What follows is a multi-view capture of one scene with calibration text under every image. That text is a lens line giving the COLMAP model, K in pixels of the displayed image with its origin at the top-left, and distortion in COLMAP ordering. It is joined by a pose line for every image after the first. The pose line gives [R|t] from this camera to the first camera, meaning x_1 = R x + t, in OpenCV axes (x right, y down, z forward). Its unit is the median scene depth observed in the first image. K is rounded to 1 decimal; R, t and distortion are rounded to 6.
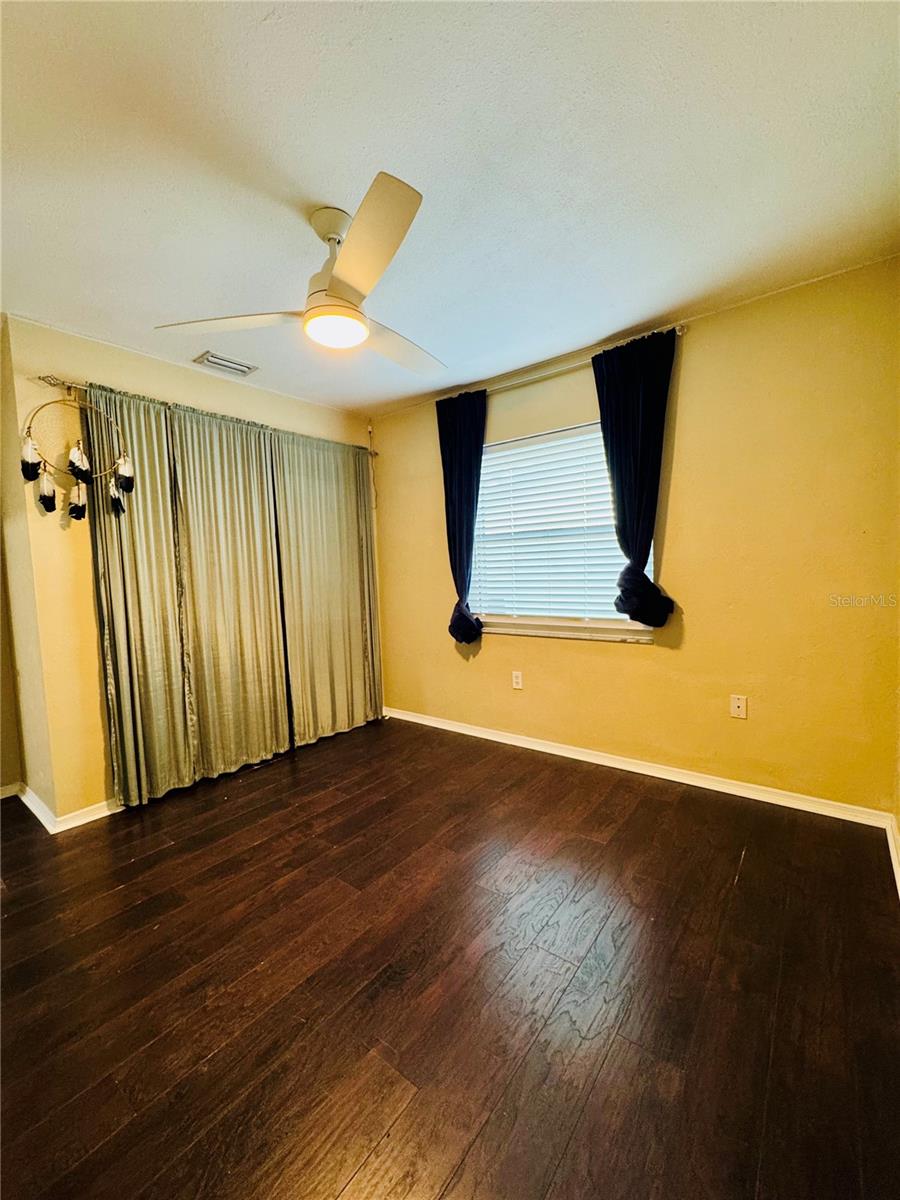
lens RADIAL K [[479.6, 0, 450.0], [0, 479.6, 600.0], [0, 0, 1]] dist [-0.000271, 0.000685]
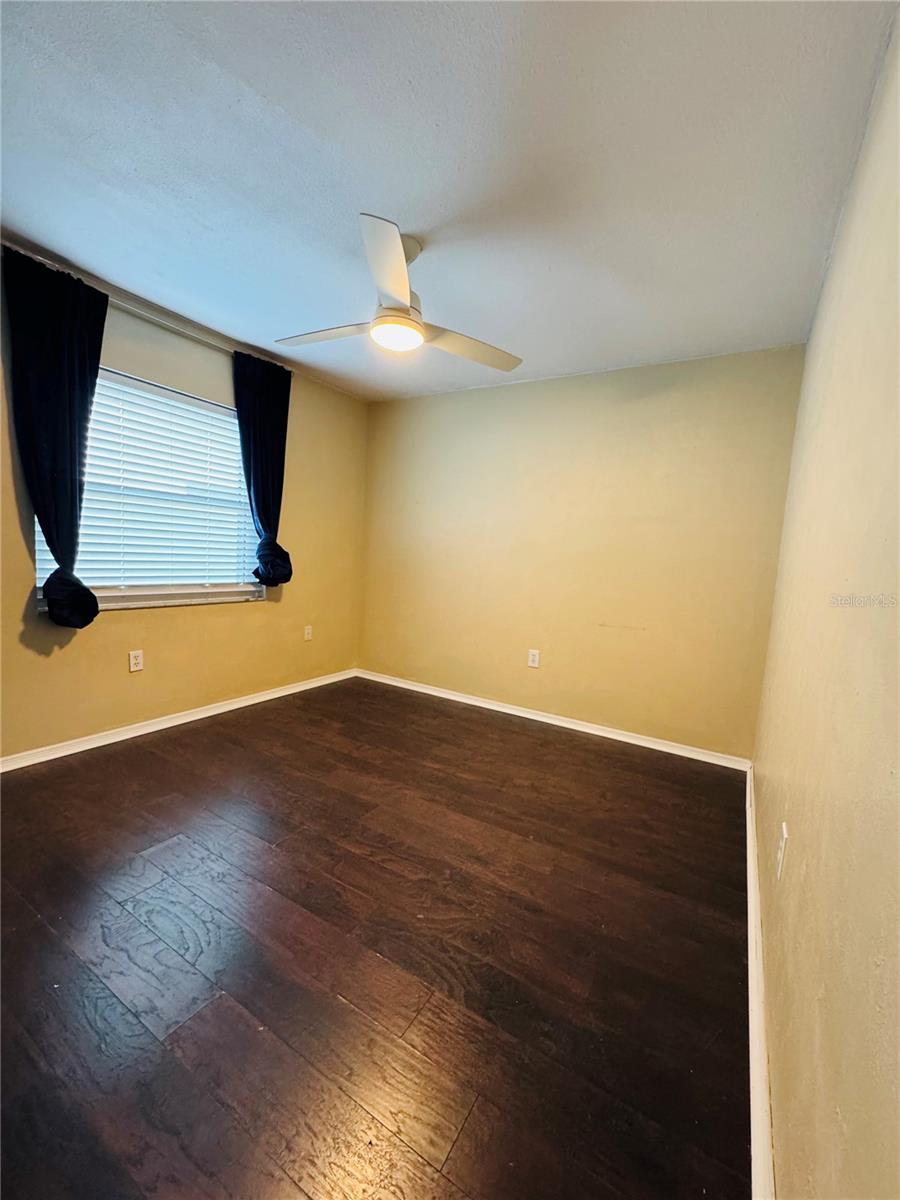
lens RADIAL K [[479.6, 0, 450.0], [0, 479.6, 600.0], [0, 0, 1]] dist [-0.000271, 0.000685]
pose [[-0.104141, -0.070399, 0.992068, -0.891853], [0.011362, 0.997342, 0.071966, 0.002748], [-0.994498, 0.018766, -0.103065, 0.610234]]
